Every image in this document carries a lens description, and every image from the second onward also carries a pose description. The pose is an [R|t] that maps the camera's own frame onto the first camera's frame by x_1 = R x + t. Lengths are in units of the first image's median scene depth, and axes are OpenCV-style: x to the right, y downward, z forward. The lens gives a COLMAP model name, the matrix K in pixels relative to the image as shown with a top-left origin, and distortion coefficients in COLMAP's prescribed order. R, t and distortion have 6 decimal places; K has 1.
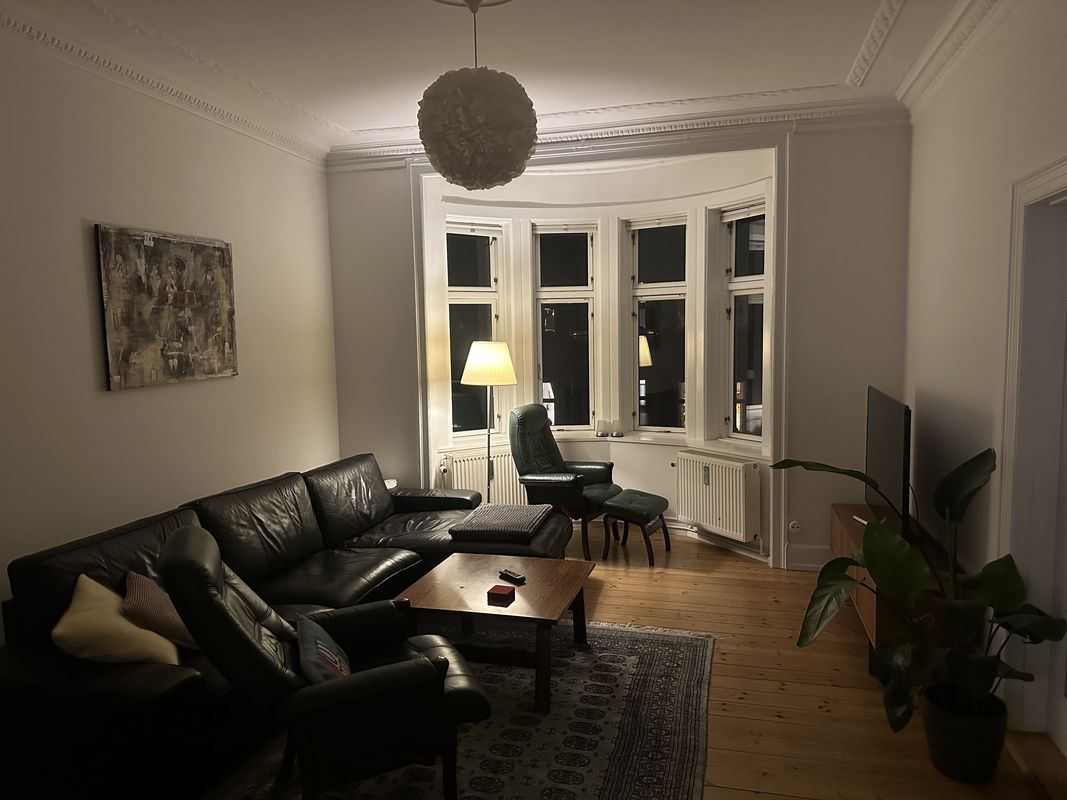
lens RADIAL K [[746.5, 0, 536.3], [0, 746.5, 404.2], [0, 0, 1]] dist [0.070110, -0.072283]
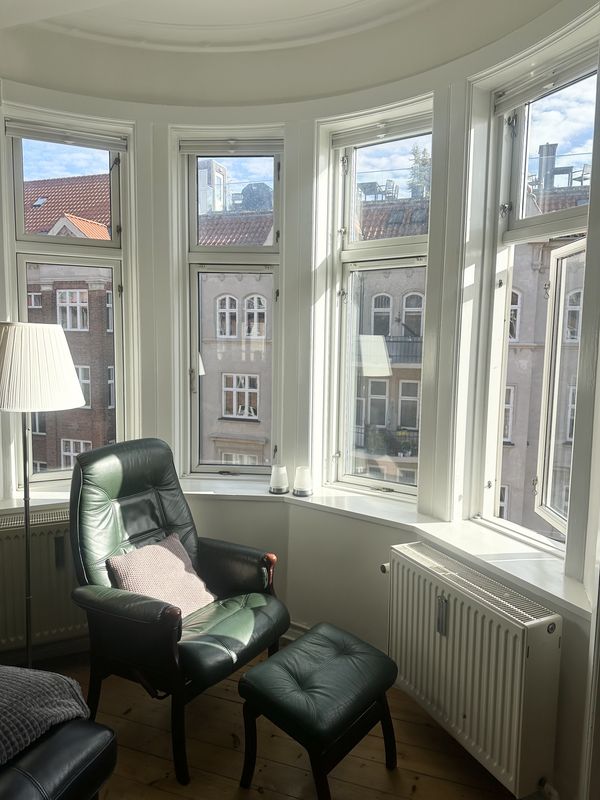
lens RADIAL K [[559.7, 0, 297.6], [0, 559.7, 398.1], [0, 0, 1]] dist [0.070110, -0.072283]
pose [[0.995595, 0.044376, -0.082593, 0.215115], [-0.043620, 0.998988, 0.010936, -0.058683], [0.082994, -0.007285, 0.996523, 0.850300]]
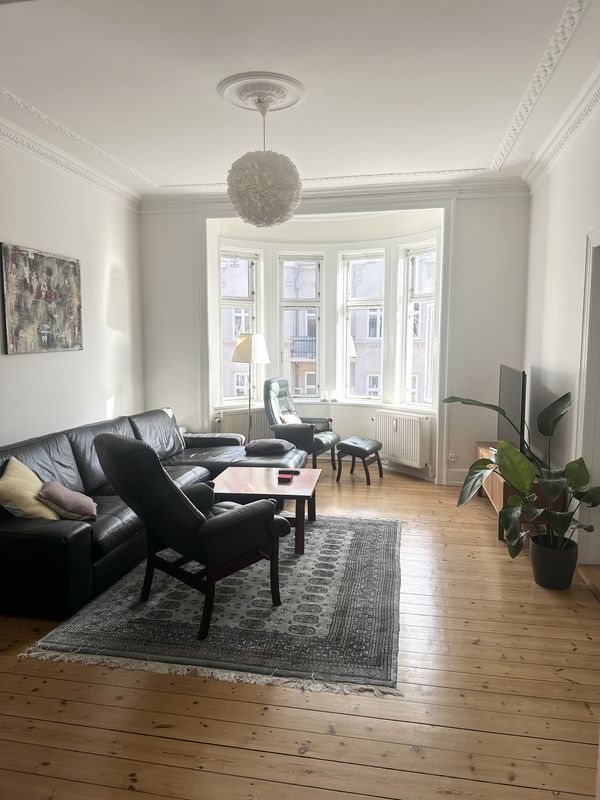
lens RADIAL K [[559.7, 0, 297.6], [0, 559.7, 398.1], [0, 0, 1]] dist [0.070110, -0.072283]
pose [[0.997516, 0.013145, 0.069203, -0.061343], [-0.013541, 0.999894, 0.005262, 0.050058], [-0.069127, -0.006186, 0.997589, -0.143054]]
